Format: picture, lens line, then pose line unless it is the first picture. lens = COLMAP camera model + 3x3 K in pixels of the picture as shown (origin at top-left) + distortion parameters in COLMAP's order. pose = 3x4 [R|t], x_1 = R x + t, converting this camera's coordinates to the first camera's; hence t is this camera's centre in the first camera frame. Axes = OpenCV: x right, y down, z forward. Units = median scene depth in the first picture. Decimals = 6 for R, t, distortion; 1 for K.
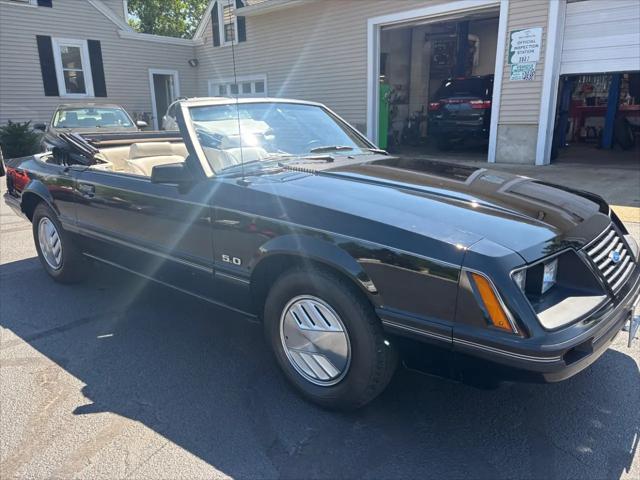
lens RADIAL K [[489.1, 0, 321.6], [0, 489.1, 239.0], [0, 0, 1]] dist [0.057373, -0.059755]
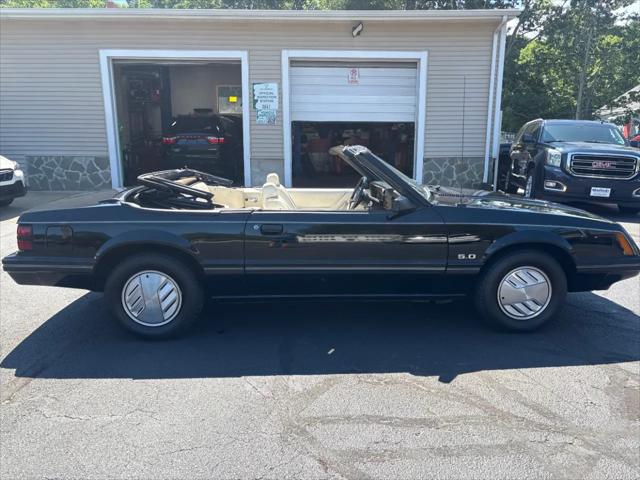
lens RADIAL K [[489.1, 0, 321.6], [0, 489.1, 239.0], [0, 0, 1]] dist [0.057373, -0.059755]
pose [[0.712869, -0.117897, 0.691316, -0.385179], [0.157806, 0.987454, 0.005675, -0.022257], [-0.683312, 0.105049, 0.722530, 0.054053]]
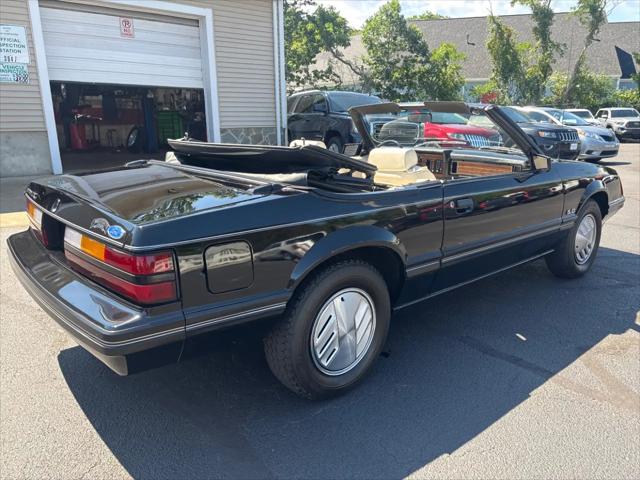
lens RADIAL K [[489.1, 0, 321.6], [0, 489.1, 239.0], [0, 0, 1]] dist [0.057373, -0.059755]
pose [[0.139011, -0.221241, 0.965261, -0.449653], [0.239359, 0.953330, 0.184035, -0.086358], [-0.960928, 0.205461, 0.185480, 0.370519]]
